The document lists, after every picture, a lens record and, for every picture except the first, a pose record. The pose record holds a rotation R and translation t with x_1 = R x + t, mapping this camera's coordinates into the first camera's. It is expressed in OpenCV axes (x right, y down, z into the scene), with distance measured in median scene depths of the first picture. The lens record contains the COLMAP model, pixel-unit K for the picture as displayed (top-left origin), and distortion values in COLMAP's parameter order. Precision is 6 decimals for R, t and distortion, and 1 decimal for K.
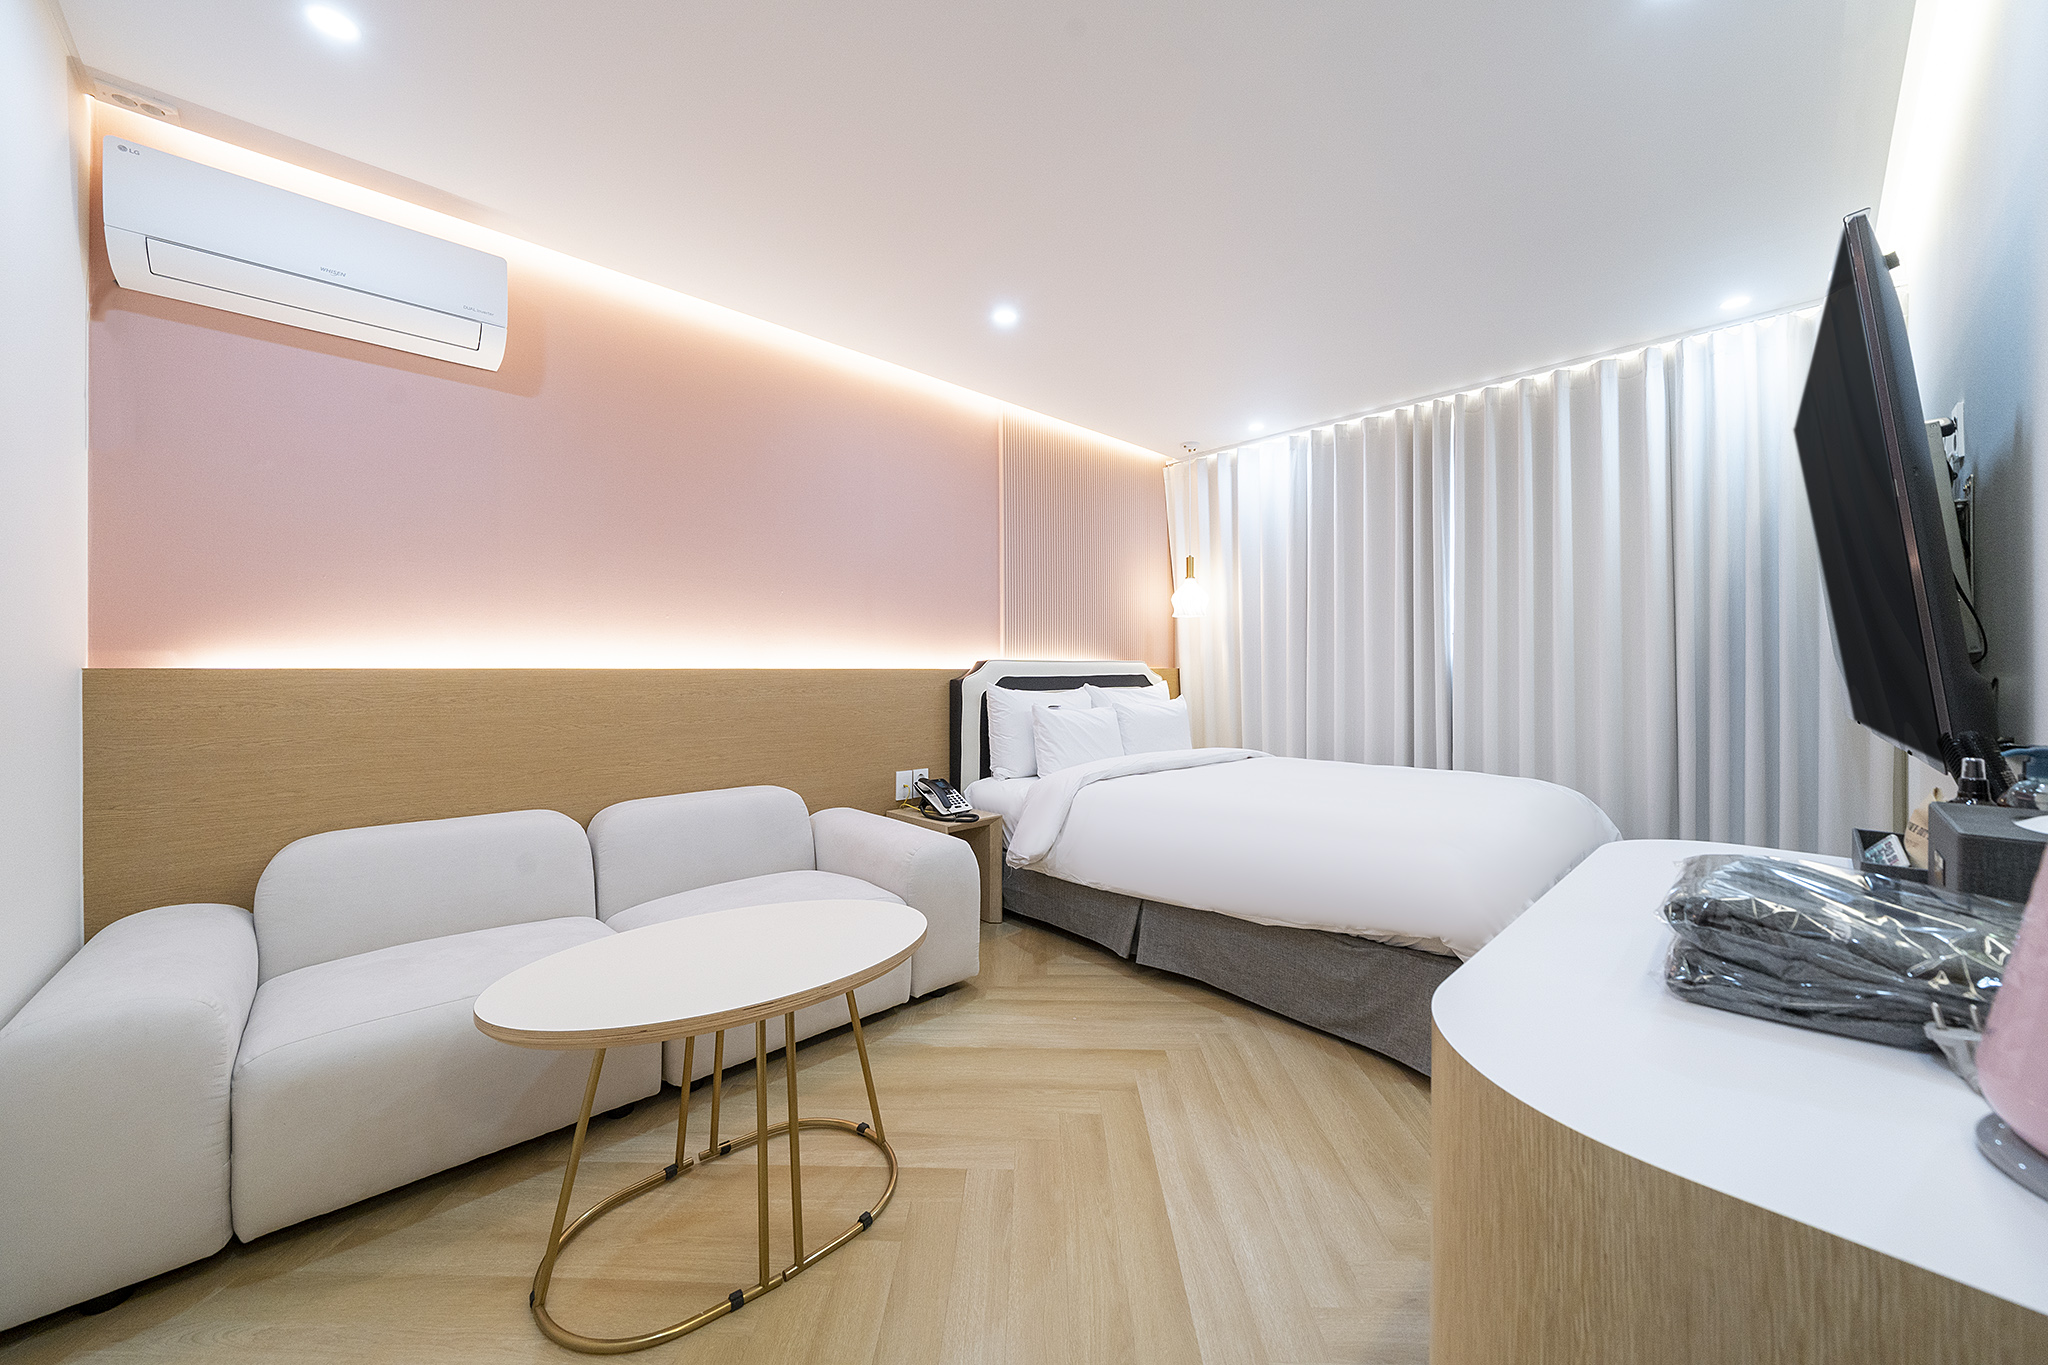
lens RADIAL K [[791.3, 0, 1029.1], [0, 791.3, 673.3], [0, 0, 1]] dist [-0.002743, -0.000105]
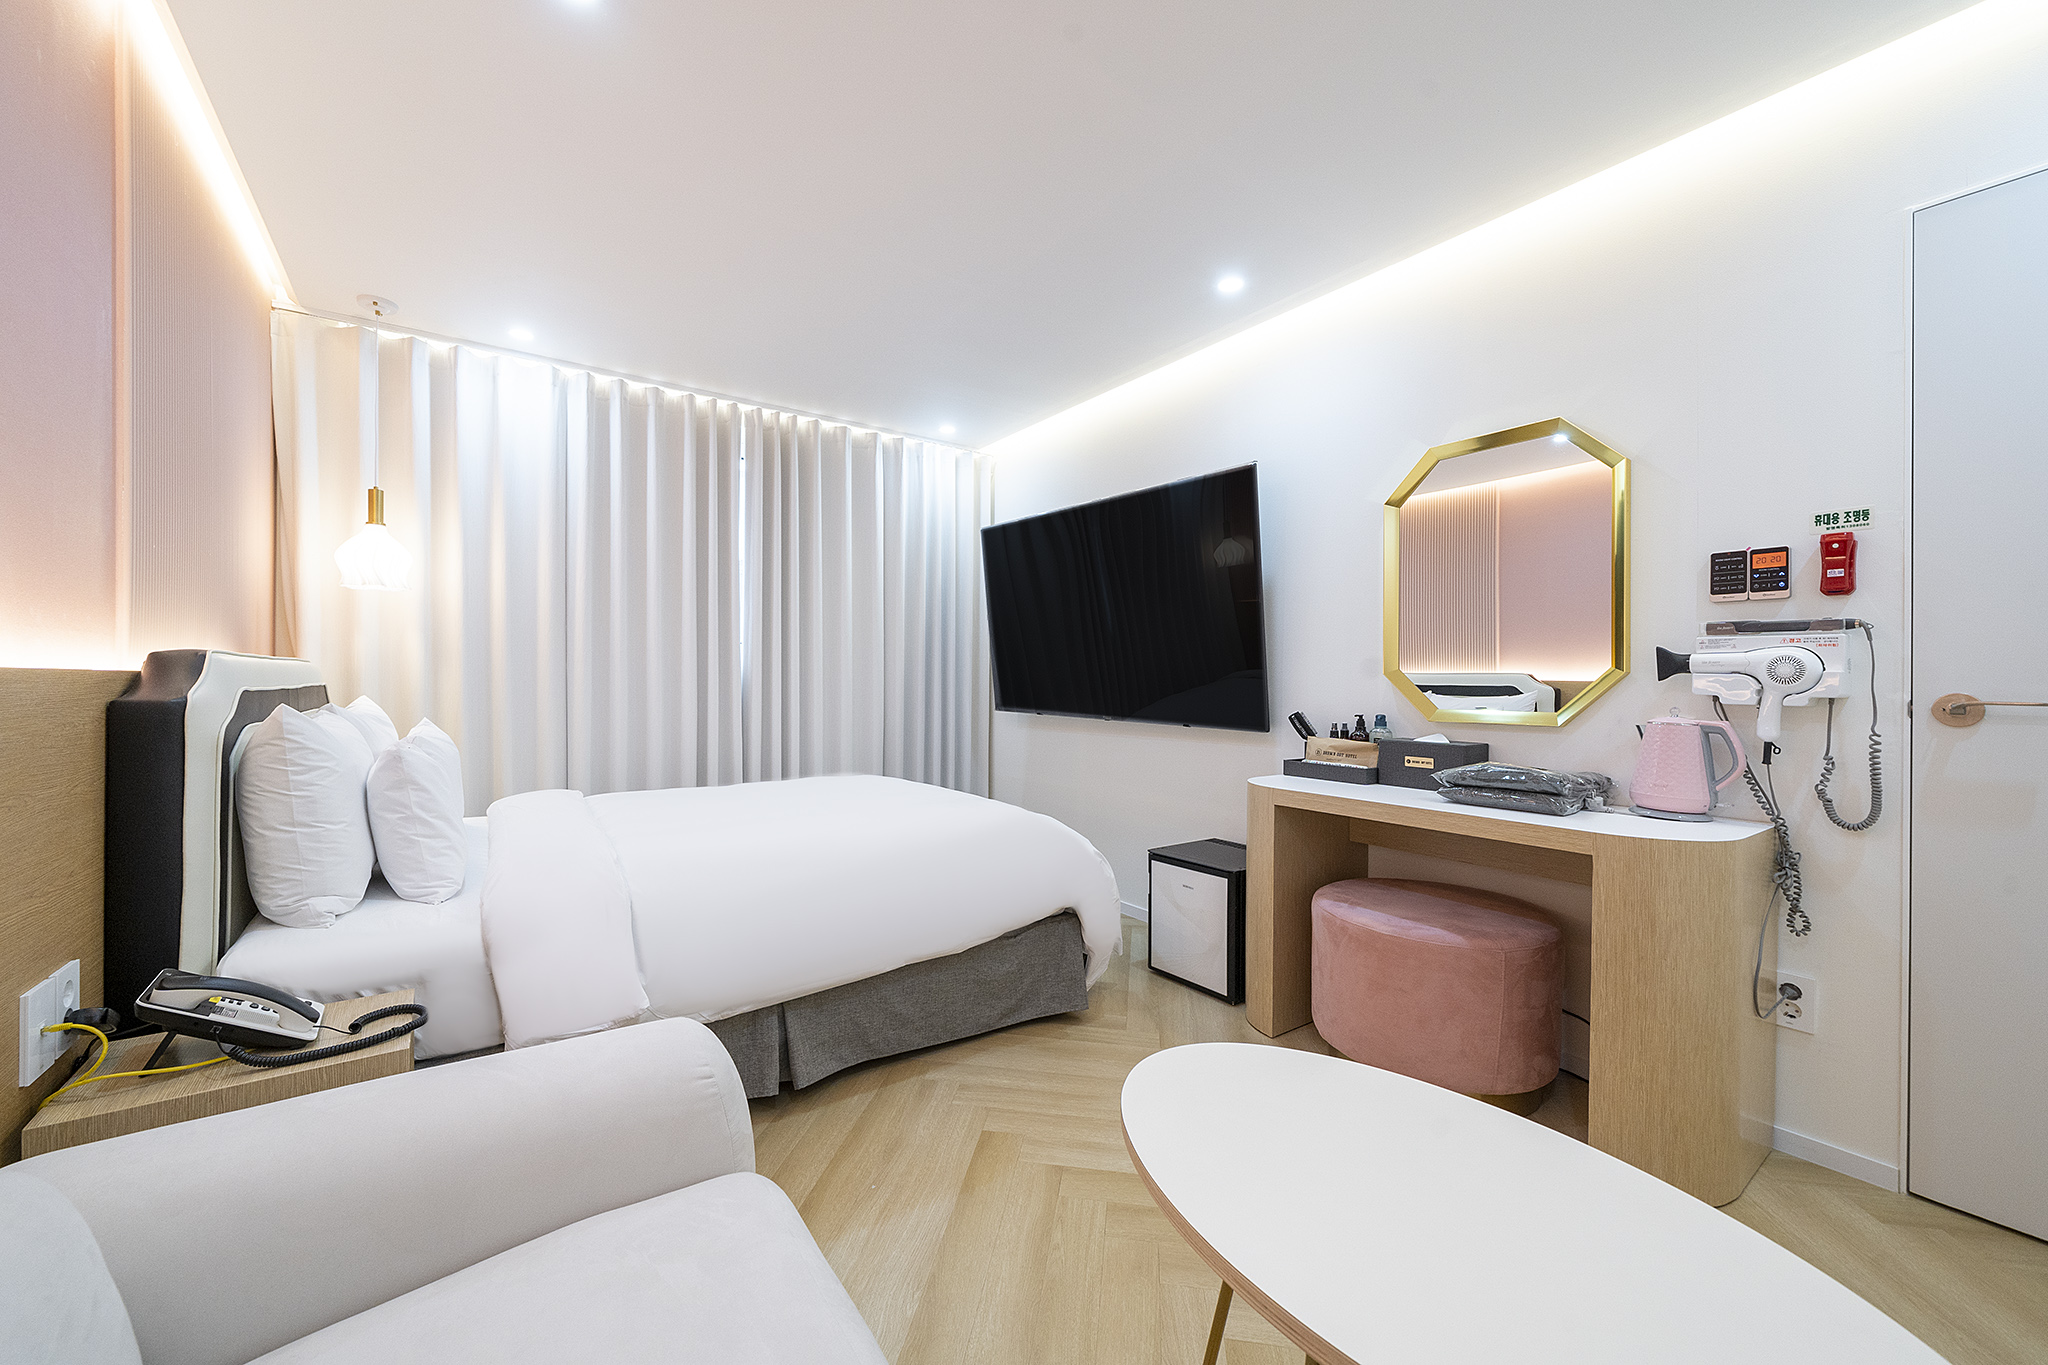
lens RADIAL K [[791.3, 0, 1028.4], [0, 791.3, 687.1], [0, 0, 1]] dist [-0.002743, -0.000105]
pose [[0.097709, 0.000558, 0.995215, -0.533459], [-0.002790, 0.999996, -0.000287, 0.002233], [-0.995211, -0.002749, 0.097710, 0.696564]]
